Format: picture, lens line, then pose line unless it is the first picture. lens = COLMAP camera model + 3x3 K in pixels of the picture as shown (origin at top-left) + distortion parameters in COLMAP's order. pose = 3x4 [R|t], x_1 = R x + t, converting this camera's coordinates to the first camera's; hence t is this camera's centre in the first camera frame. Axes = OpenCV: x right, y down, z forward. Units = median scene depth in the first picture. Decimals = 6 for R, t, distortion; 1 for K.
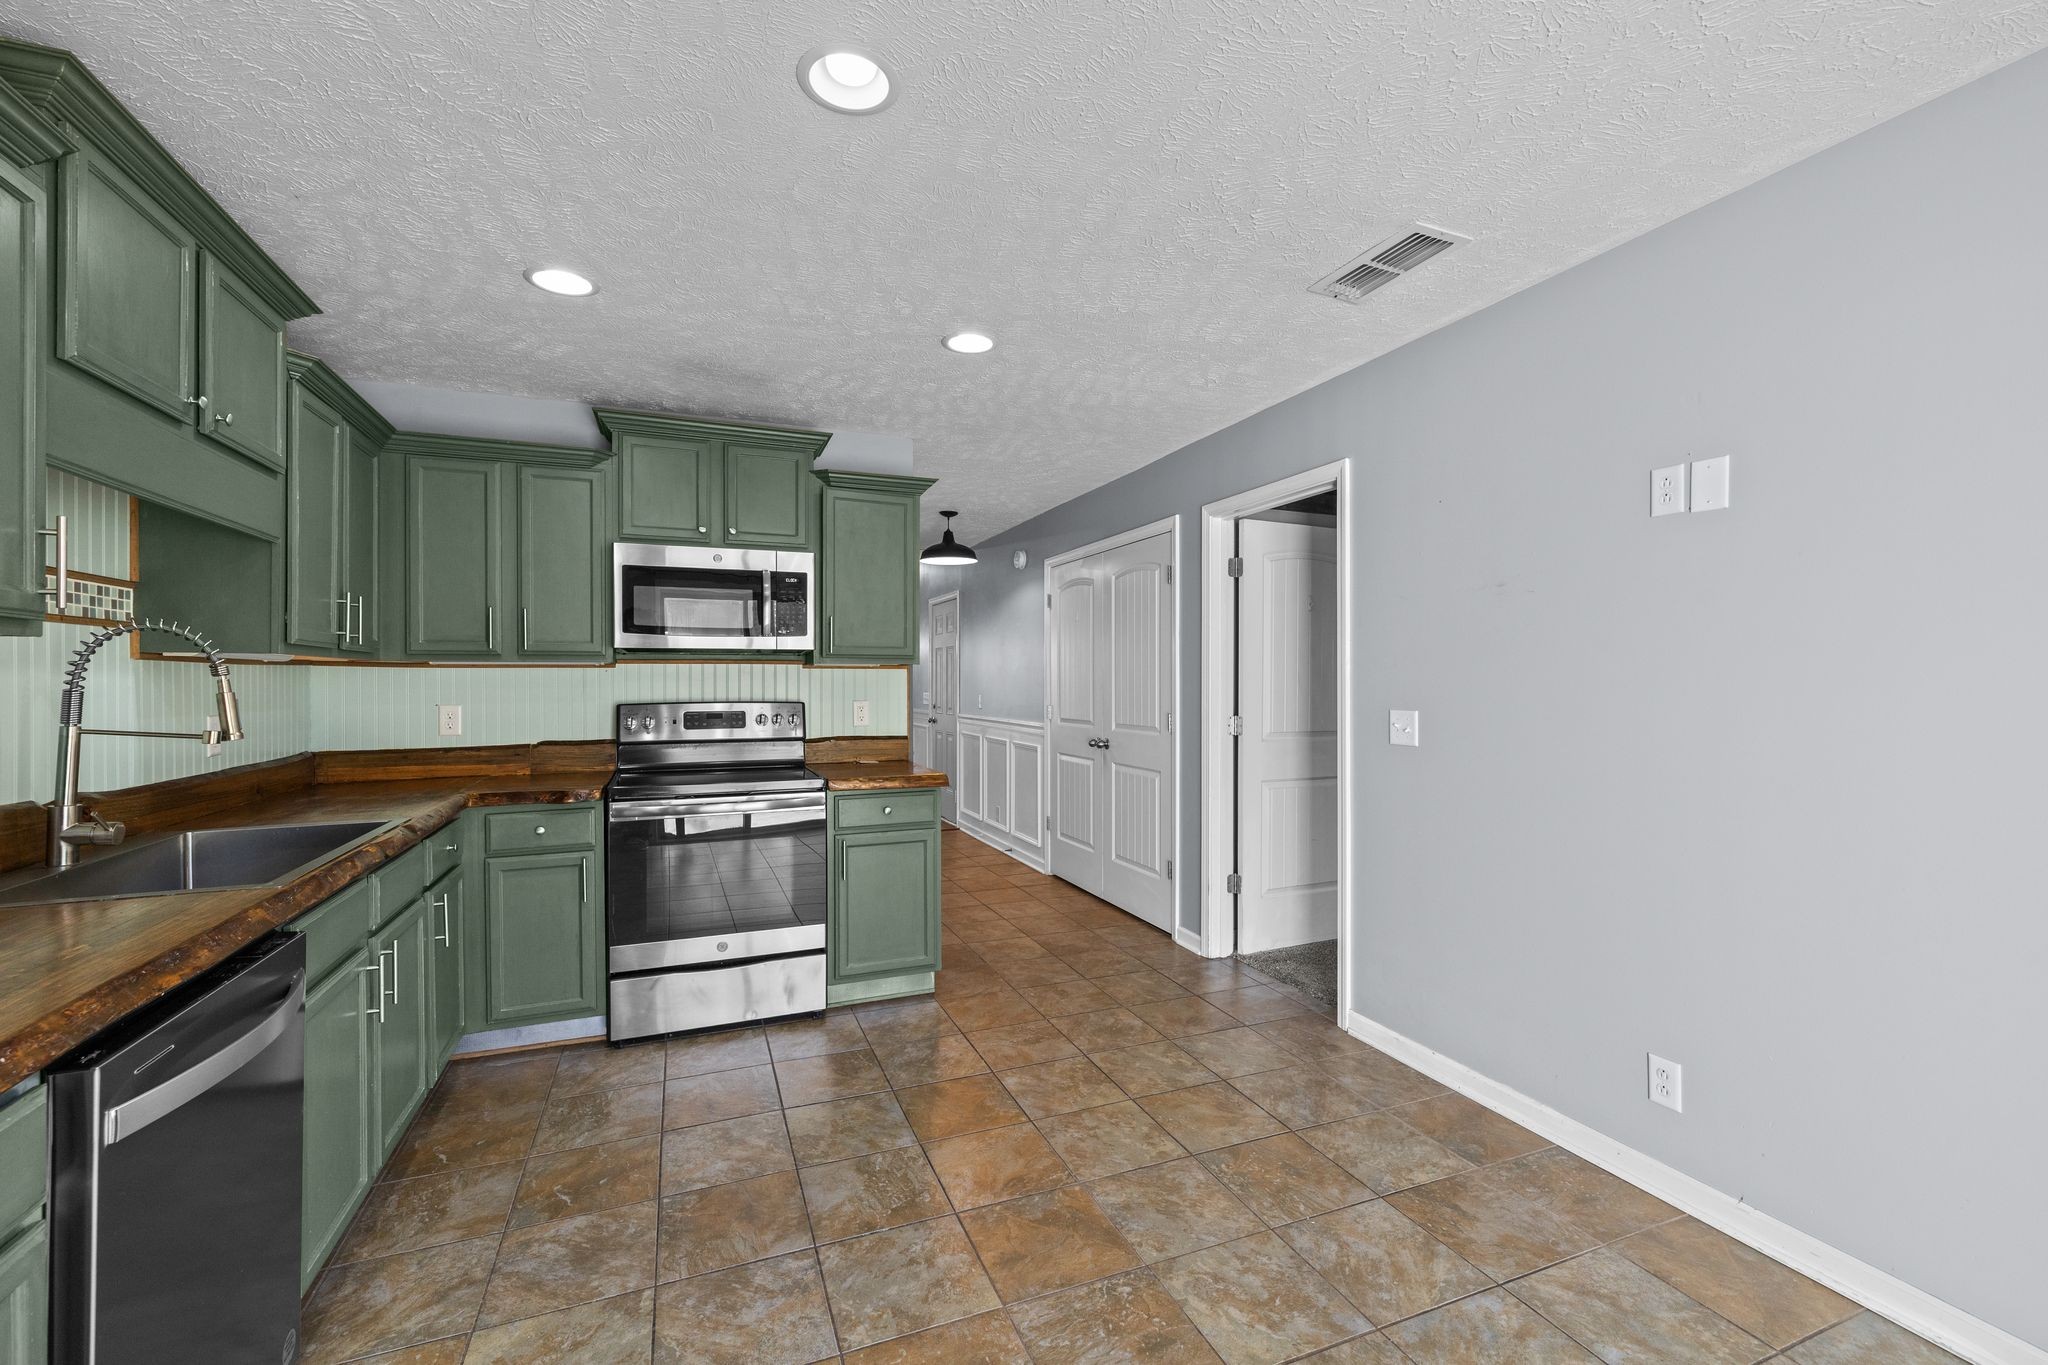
lens RADIAL K [[864.4, 0, 1024.4], [0, 864.4, 678.5], [0, 0, 1]] dist [0.001056, 0.000628]
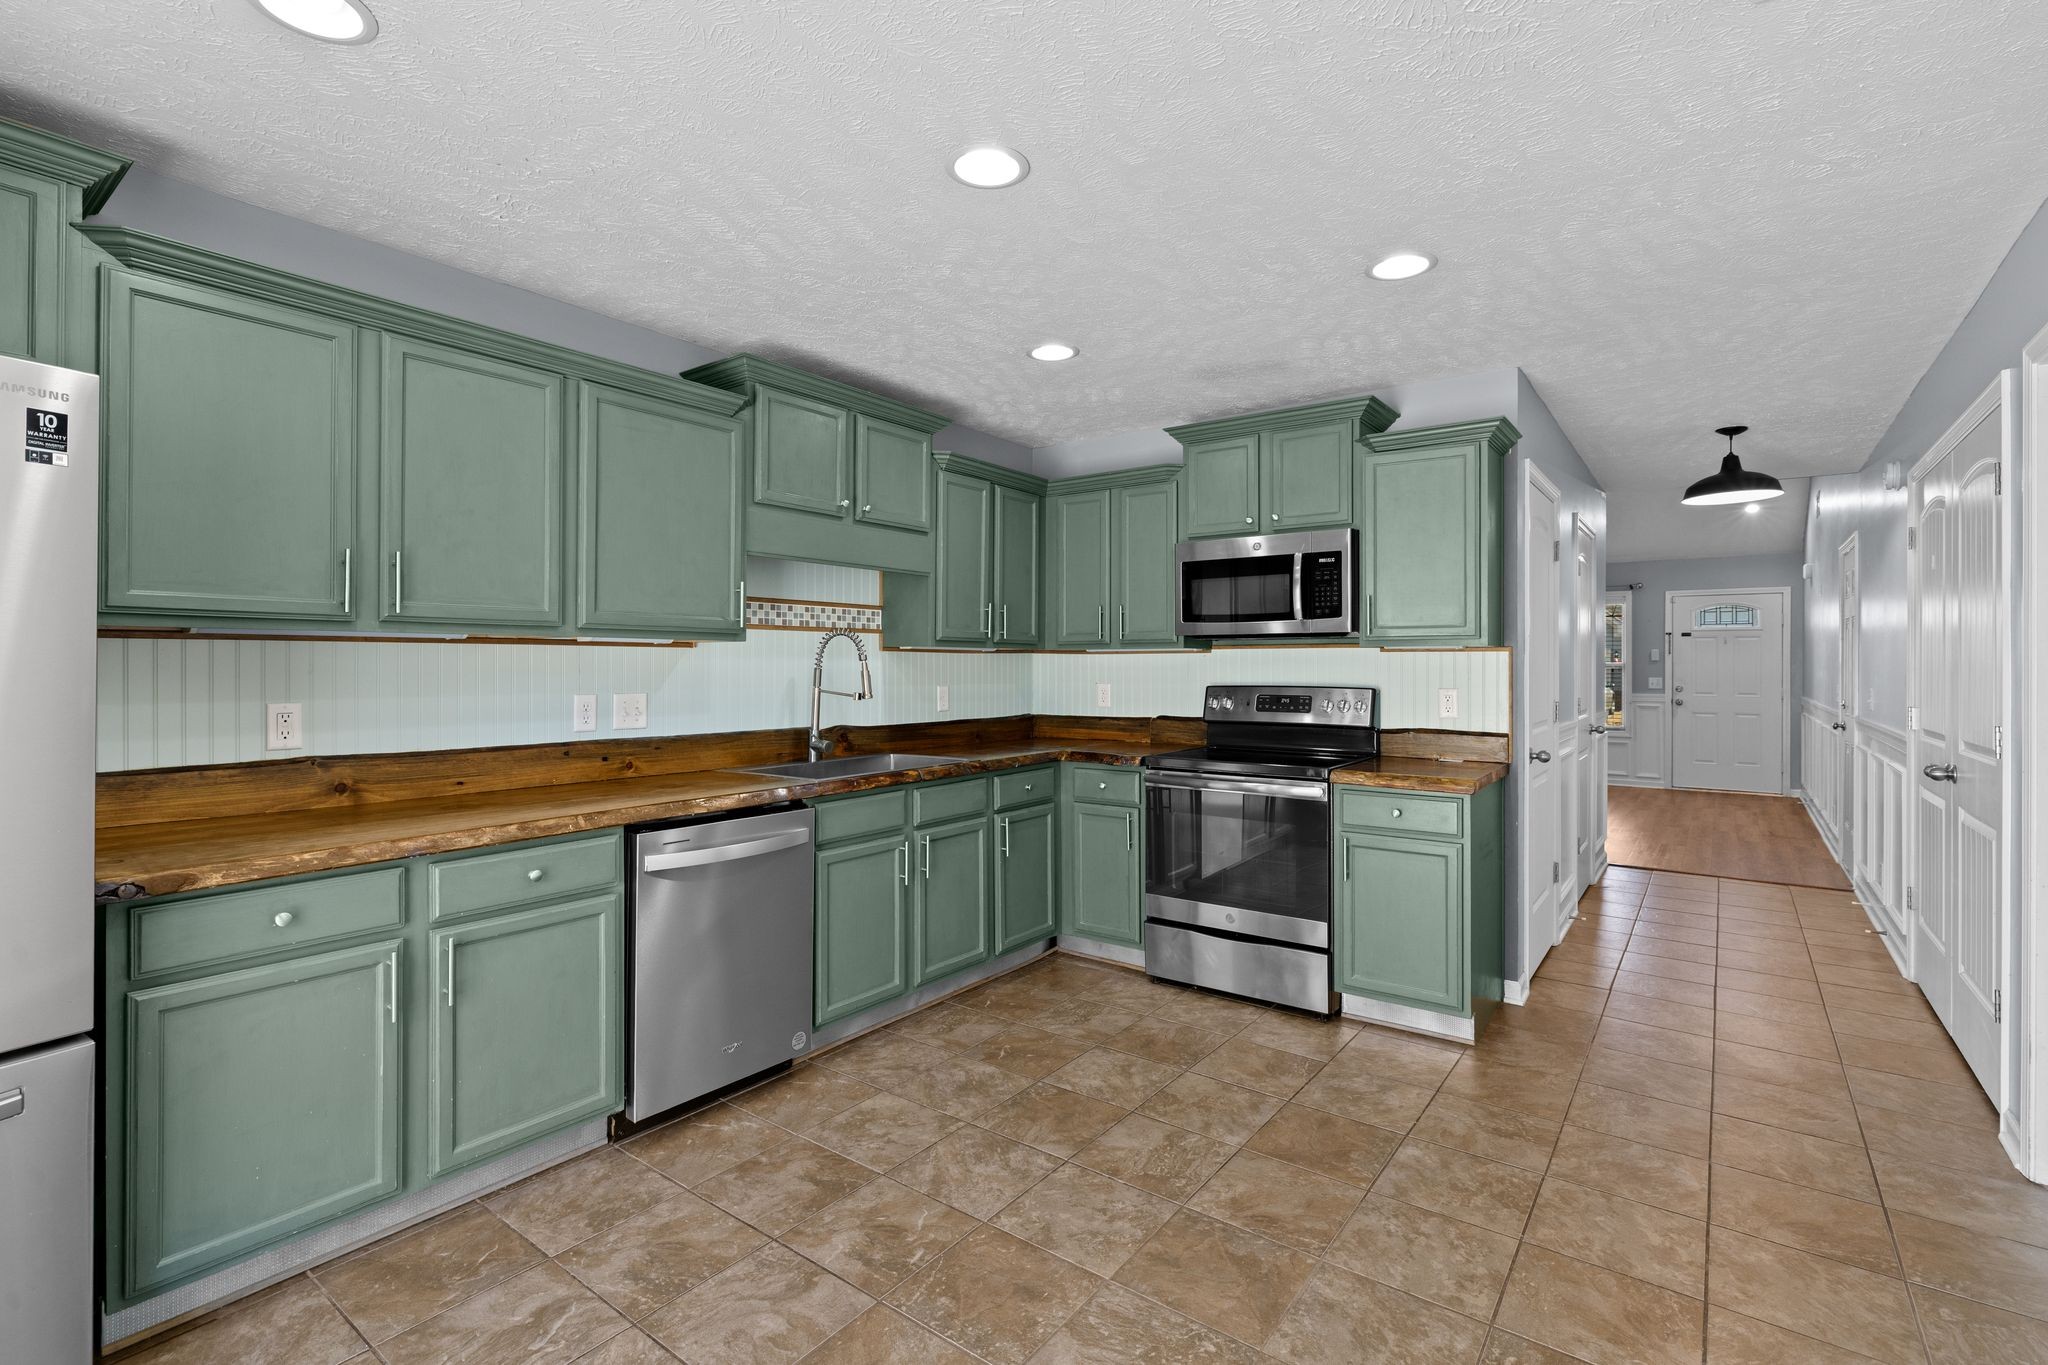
lens RADIAL K [[933.4, 0, 1015.2], [0, 933.4, 660.2], [0, 0, 1]] dist [-0.002590, 0.000512]
pose [[0.512627, -0.001746, -0.858609, 0.589089], [-0.001845, 0.999993, -0.003134, 0.001073], [0.858609, 0.003190, 0.512621, 0.233797]]
